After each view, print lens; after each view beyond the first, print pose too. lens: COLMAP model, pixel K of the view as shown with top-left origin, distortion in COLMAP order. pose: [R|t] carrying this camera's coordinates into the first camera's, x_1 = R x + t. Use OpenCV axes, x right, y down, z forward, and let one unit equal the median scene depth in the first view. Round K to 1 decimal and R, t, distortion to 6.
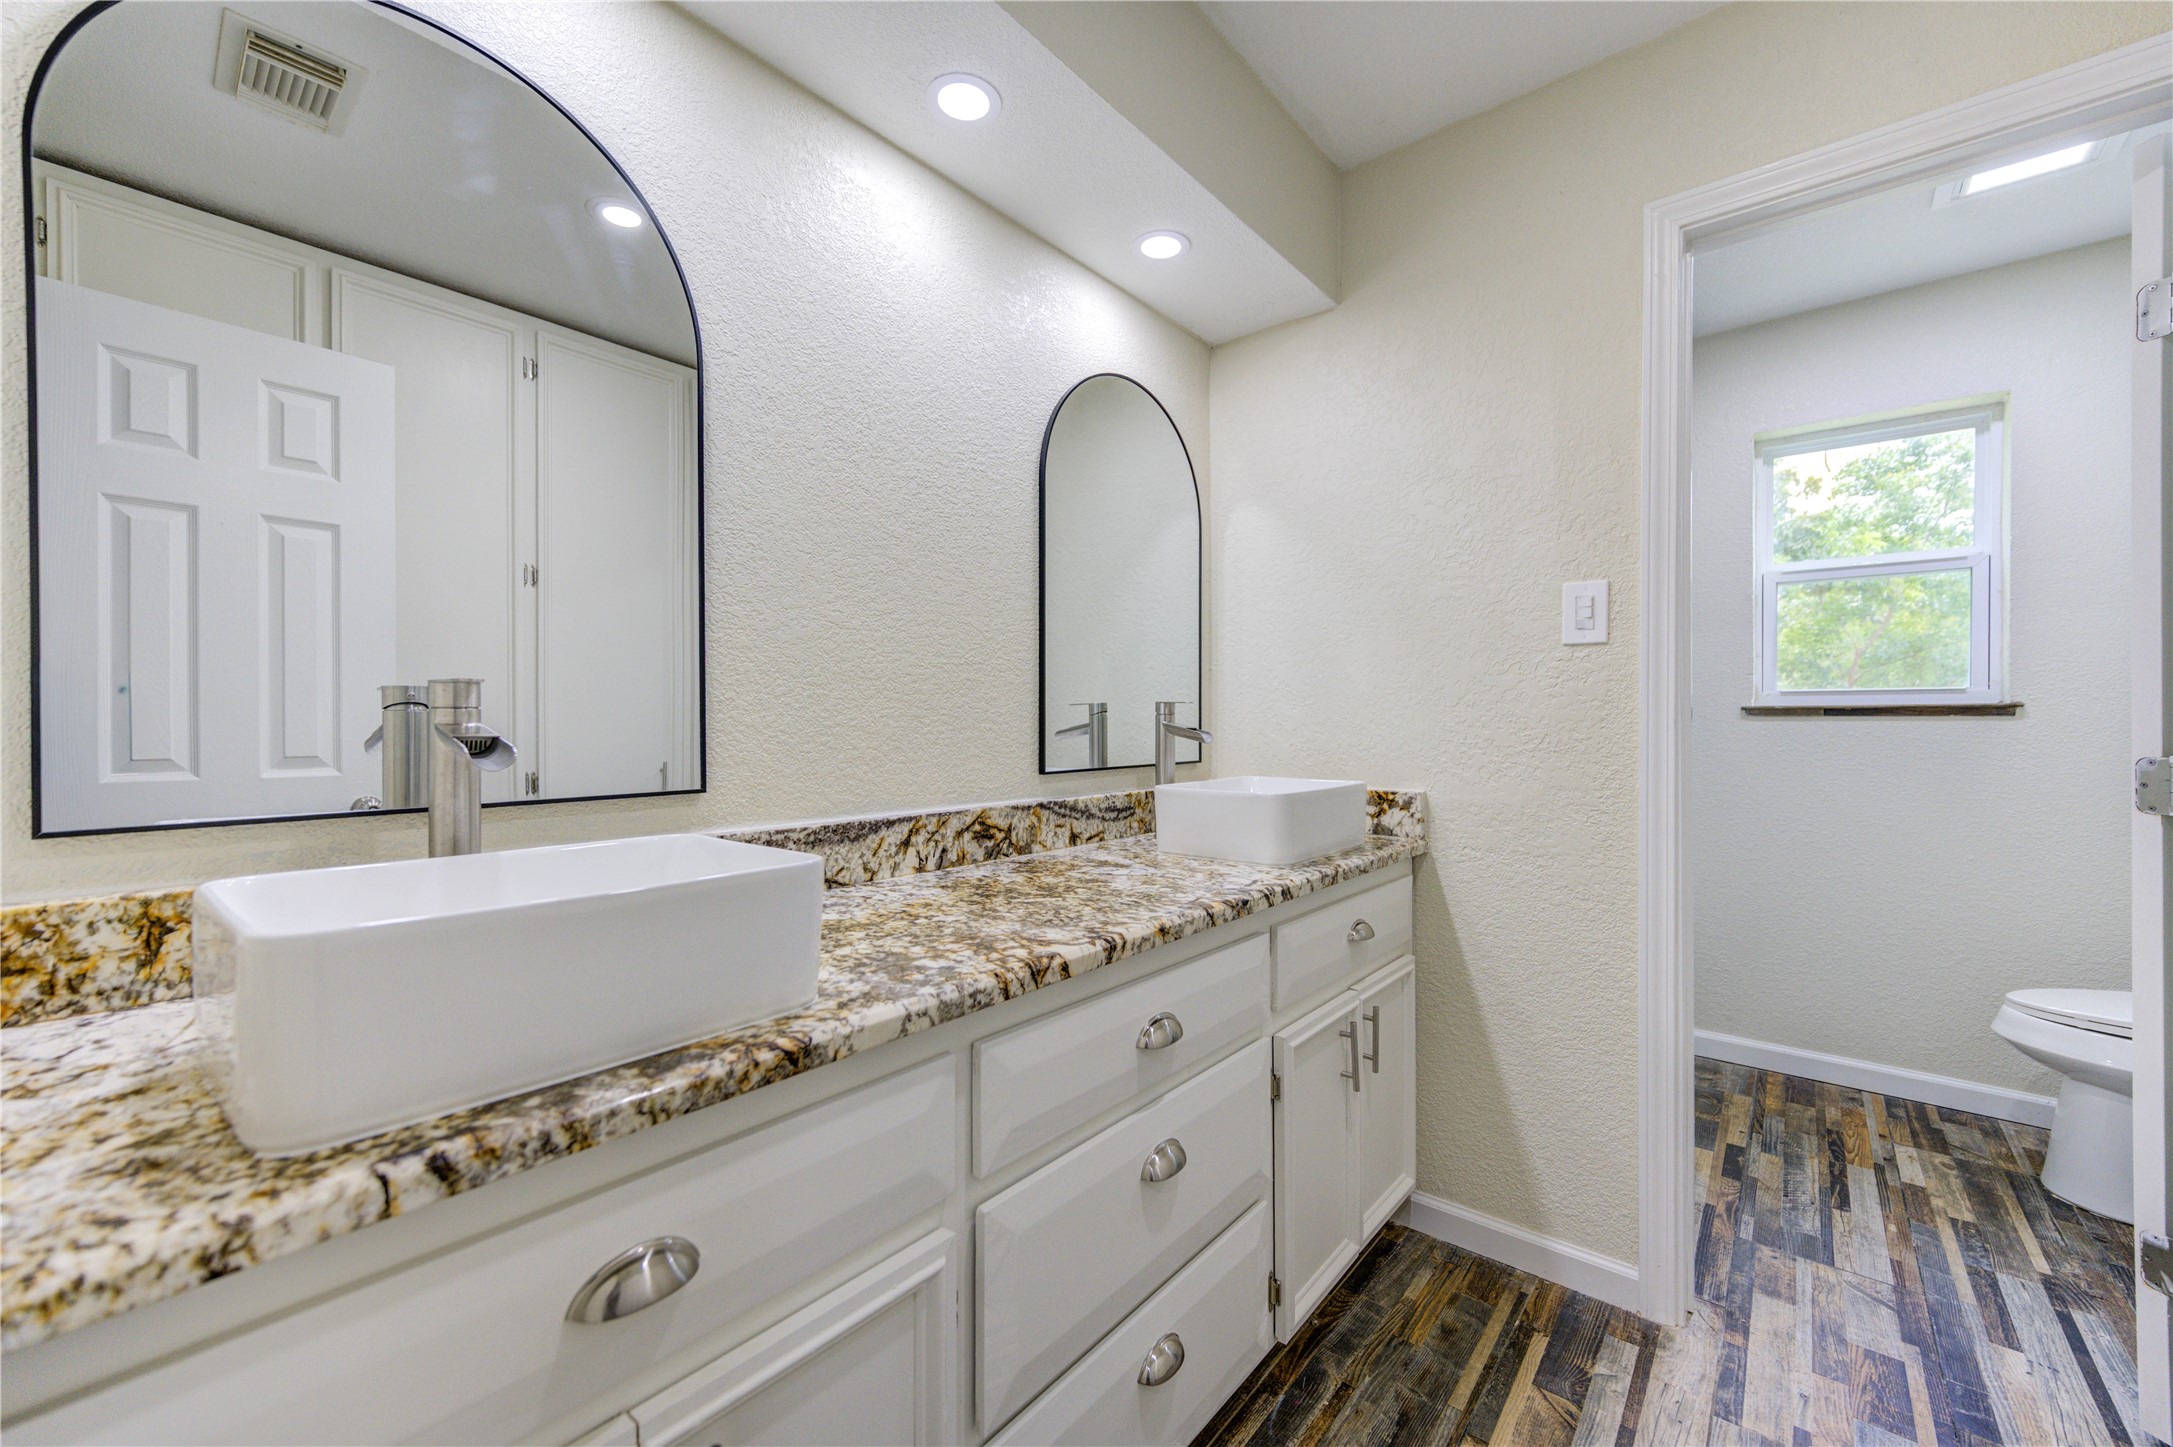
lens RADIAL K [[844.8, 0, 1093.2], [0, 844.8, 734.6], [0, 0, 1]] dist [0.001877, 0.000361]
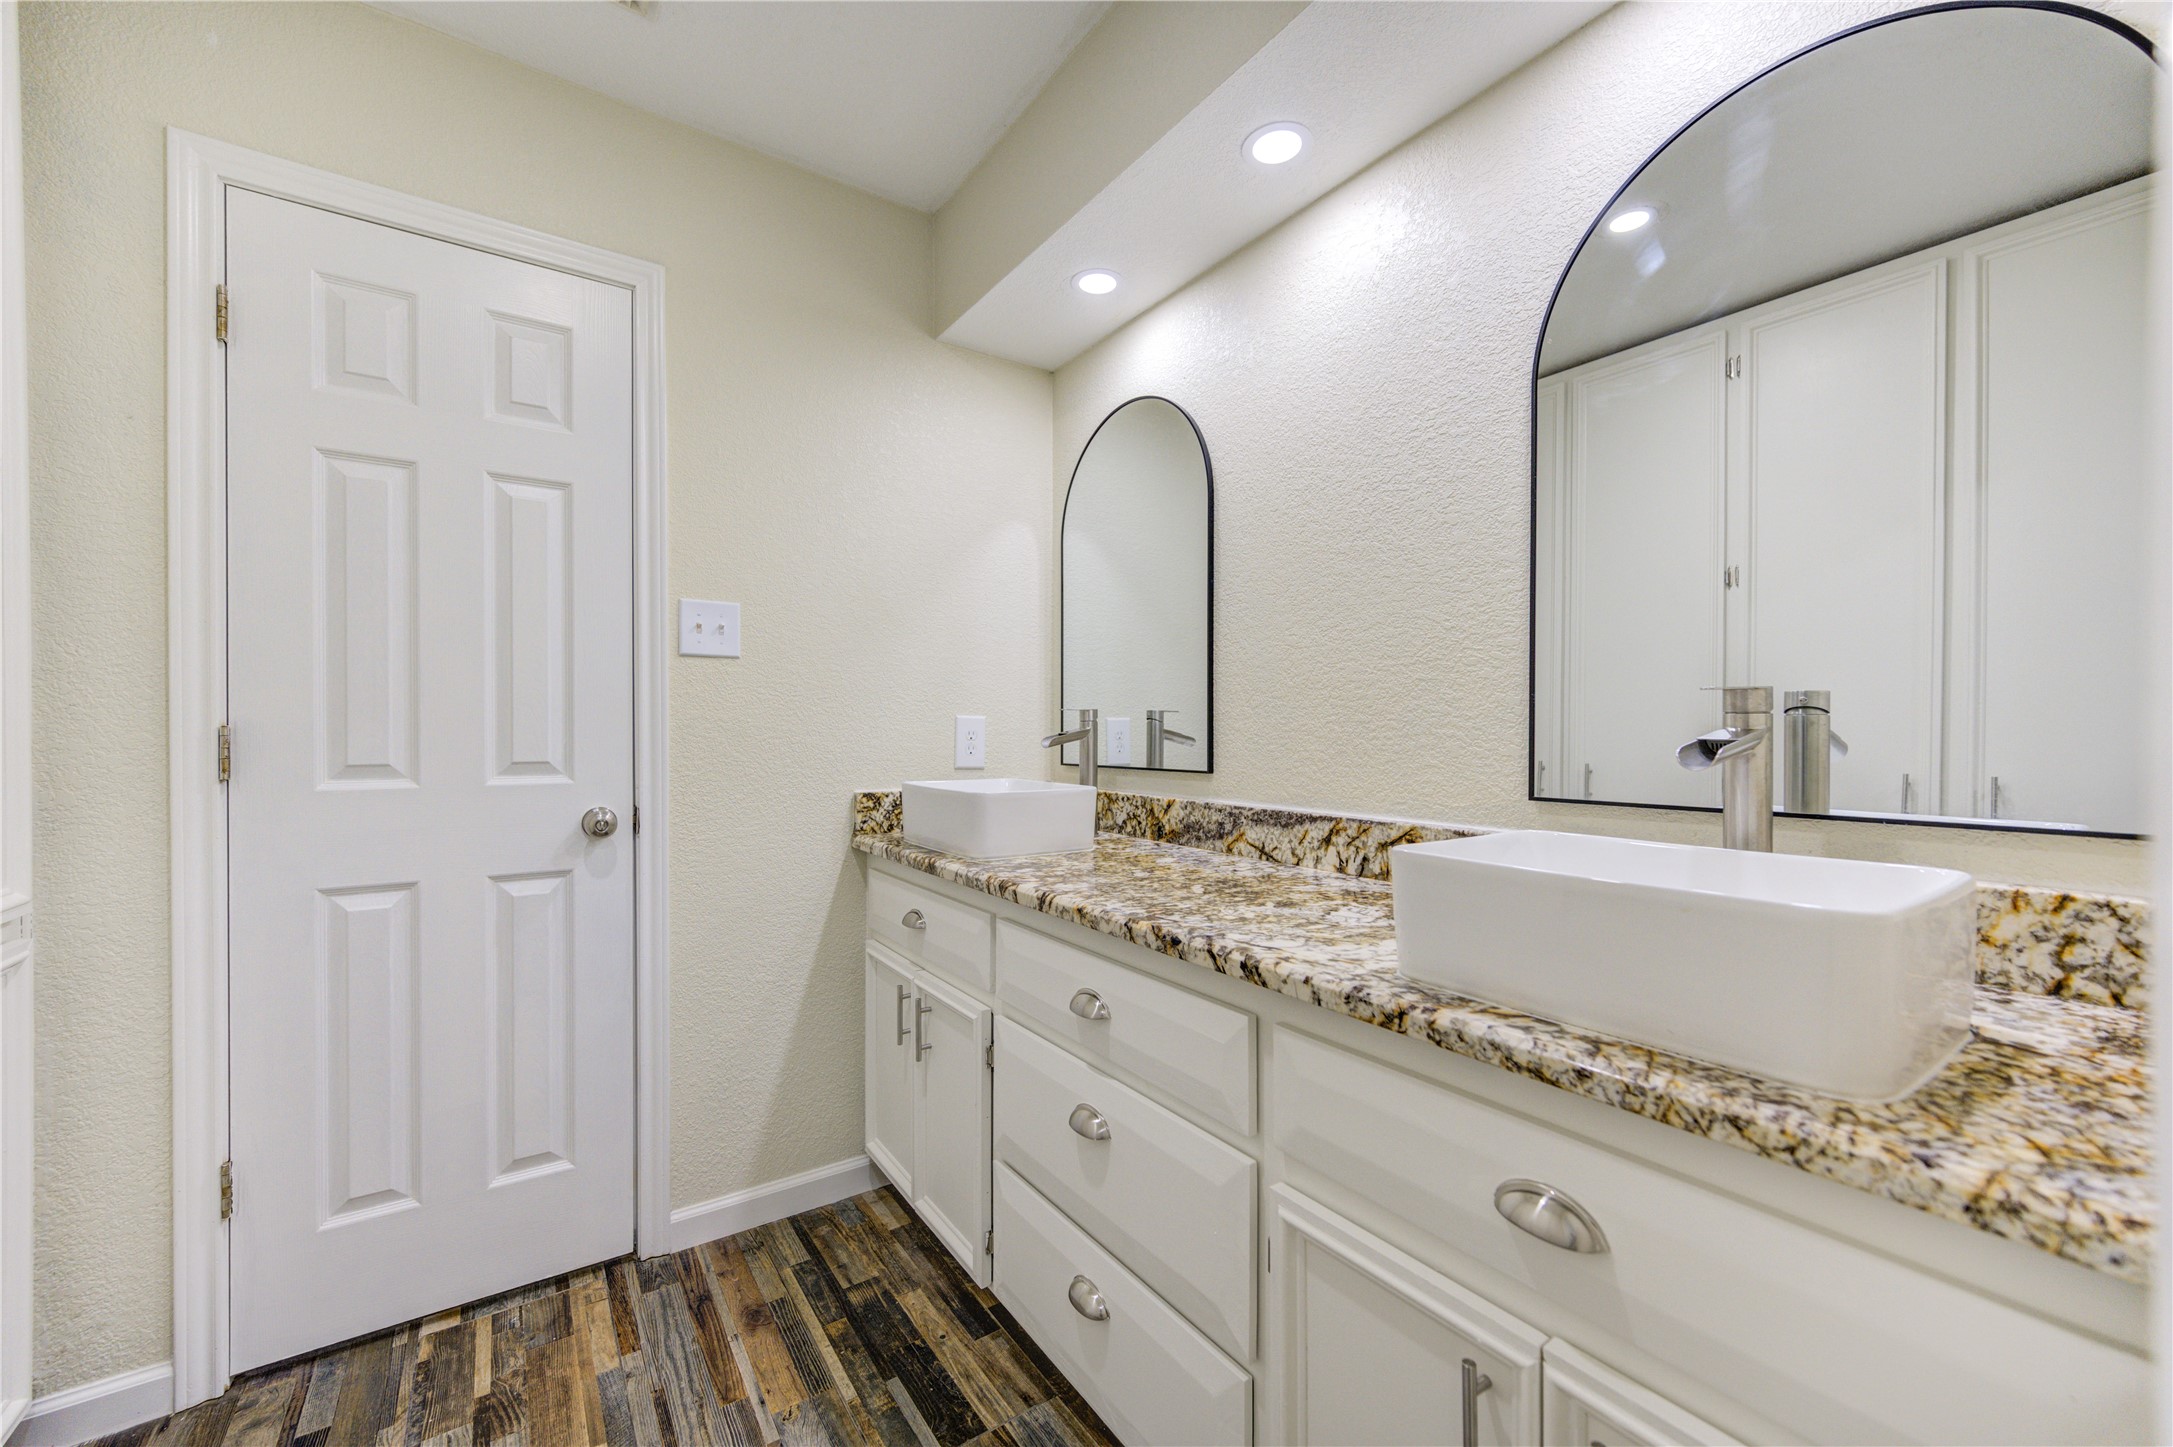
lens RADIAL K [[844.8, 0, 1093.2], [0, 844.8, 734.6], [0, 0, 1]] dist [0.001877, 0.000361]
pose [[-0.265017, 0.008793, -0.964204, 0.947407], [-0.013895, 0.999820, 0.012937, -0.016543], [0.964144, 0.016826, -0.264847, 1.065419]]
